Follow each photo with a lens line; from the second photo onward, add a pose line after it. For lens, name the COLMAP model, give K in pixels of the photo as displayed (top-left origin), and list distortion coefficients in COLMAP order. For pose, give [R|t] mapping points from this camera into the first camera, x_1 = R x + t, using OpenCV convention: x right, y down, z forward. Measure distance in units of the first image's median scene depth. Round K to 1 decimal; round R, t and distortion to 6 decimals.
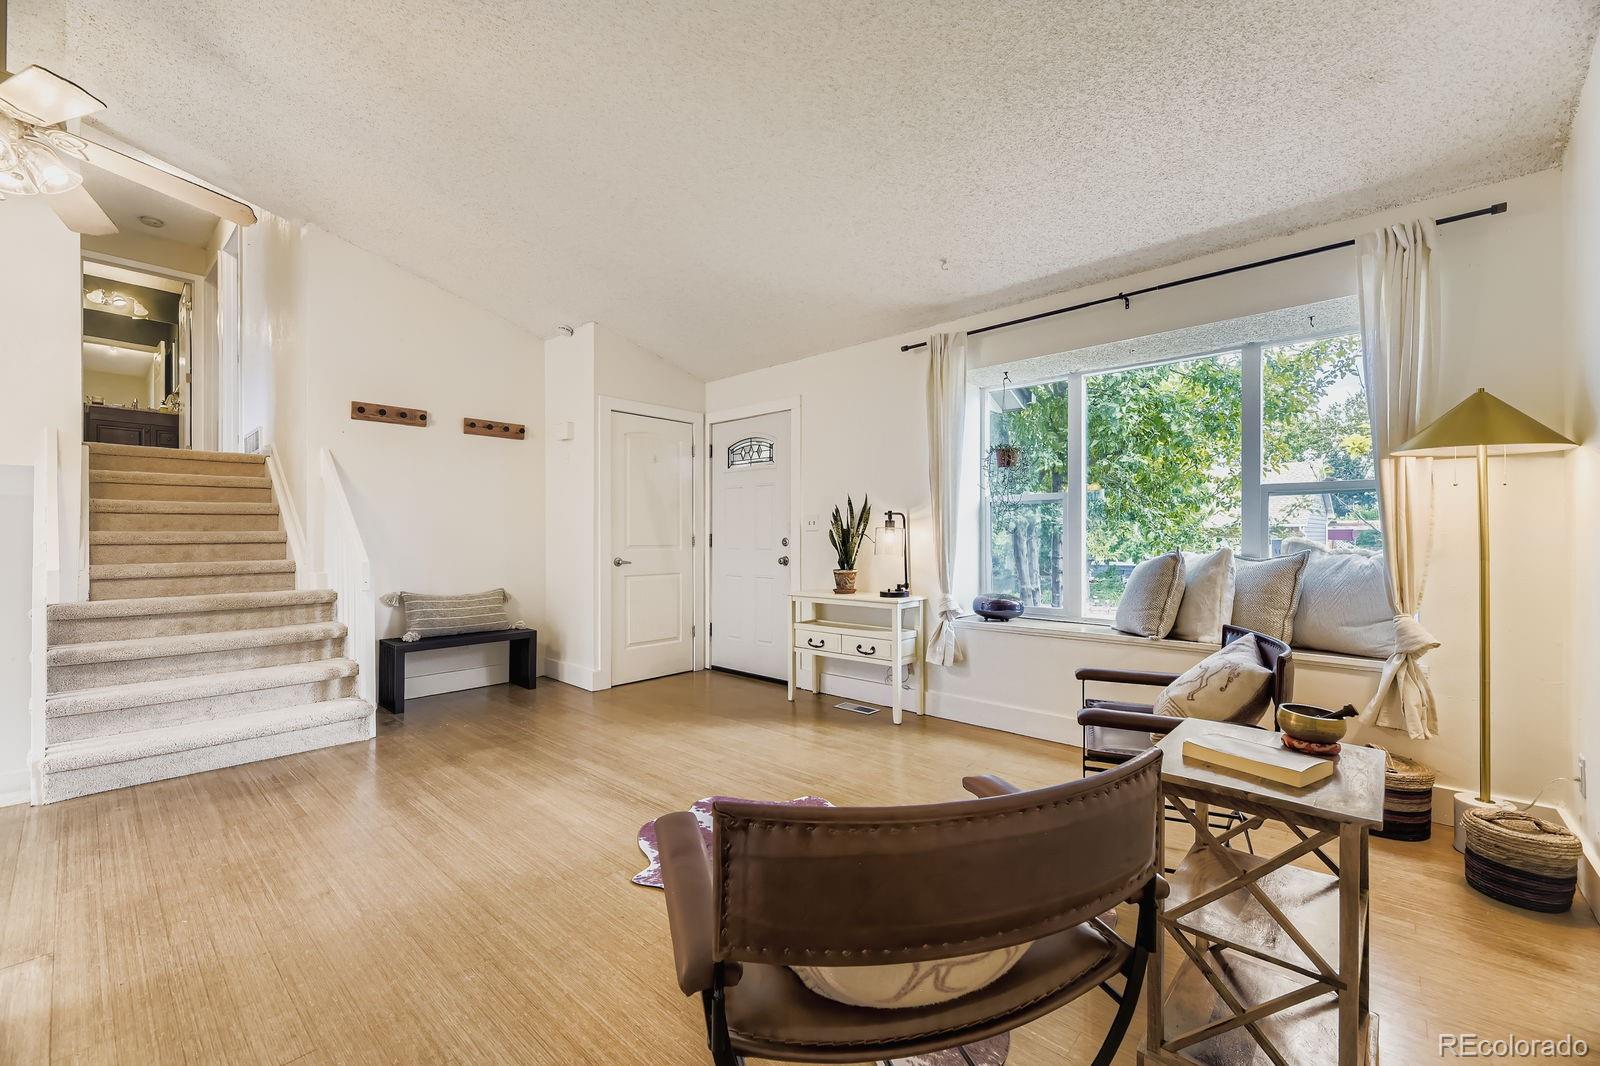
lens RADIAL K [[645.5, 0, 788.5], [0, 645.5, 533.5], [0, 0, 1]] dist [0.019851, -0.001036]
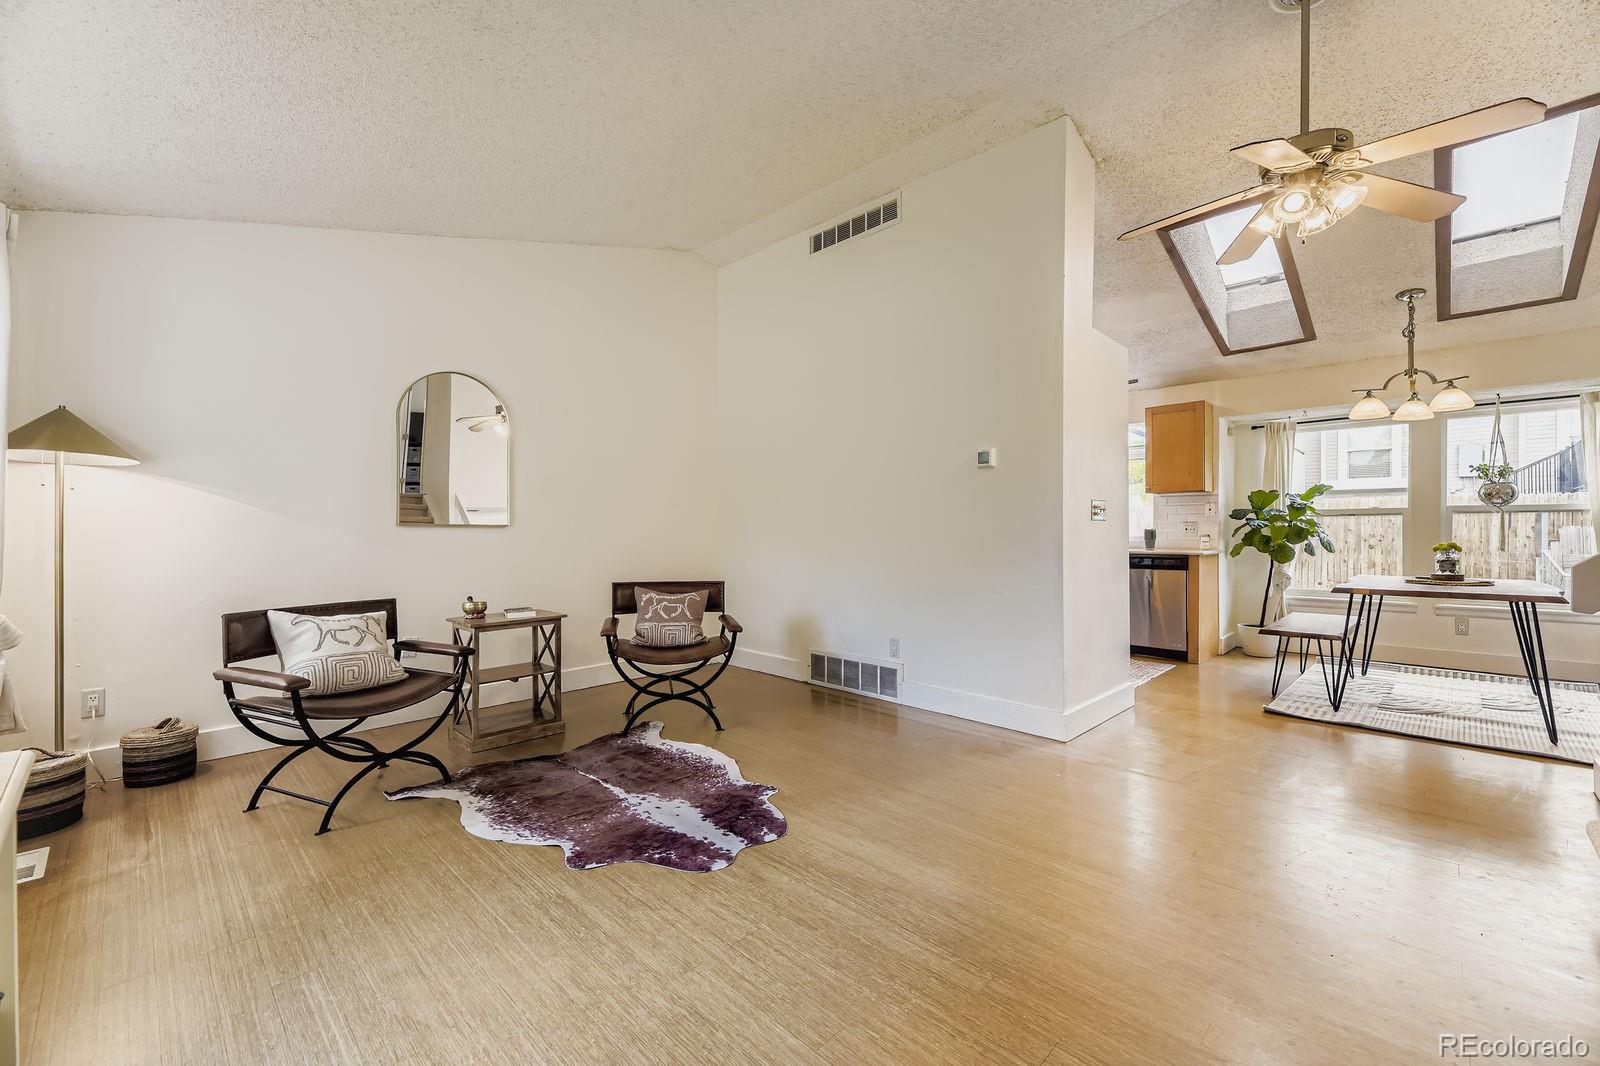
lens RADIAL K [[645.5, 0, 803.1], [0, 645.5, 538.2], [0, 0, 1]] dist [0.019851, -0.001036]
pose [[-0.999739, 0.003614, 0.022555, -0.221165], [0.003762, 0.999972, 0.006535, 0.012072], [-0.022531, 0.006618, -0.999724, 1.579564]]
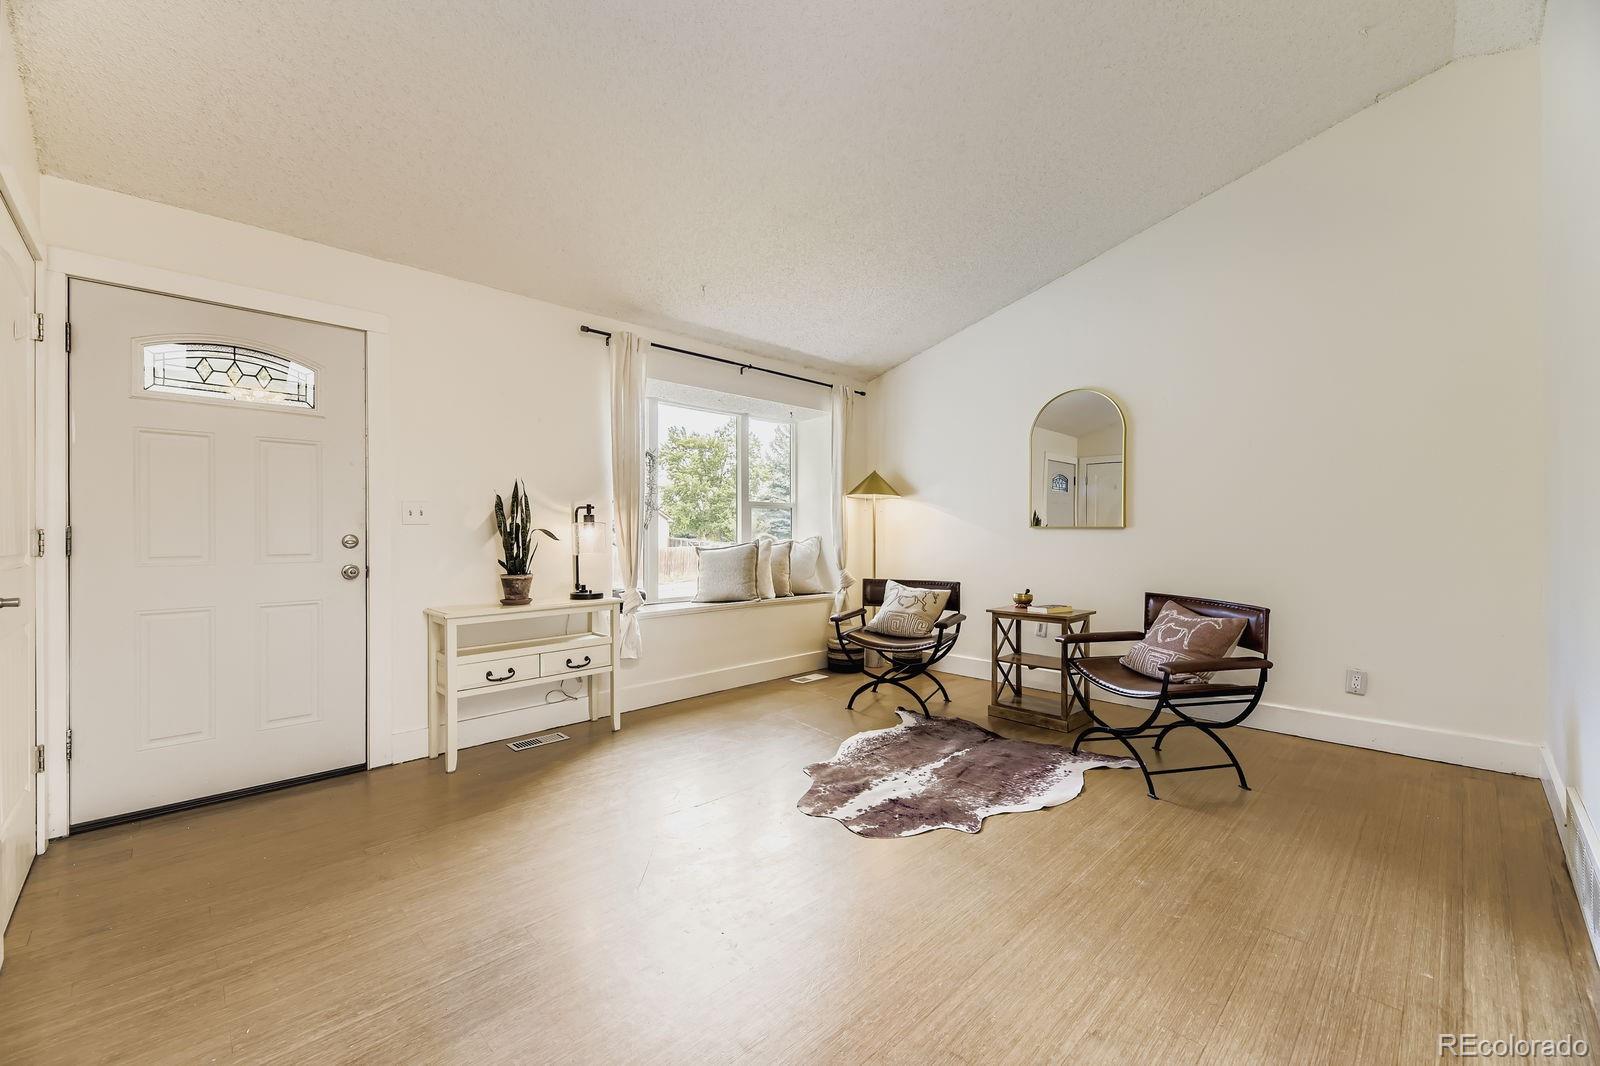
lens RADIAL K [[645.5, 0, 791.2], [0, 645.5, 530.8], [0, 0, 1]] dist [0.019851, -0.001036]
pose [[0.057287, 0.004917, 0.998346, -0.956829], [-0.001342, 0.999987, -0.004848, 0.007812], [-0.998357, -0.001062, 0.057293, 0.861642]]
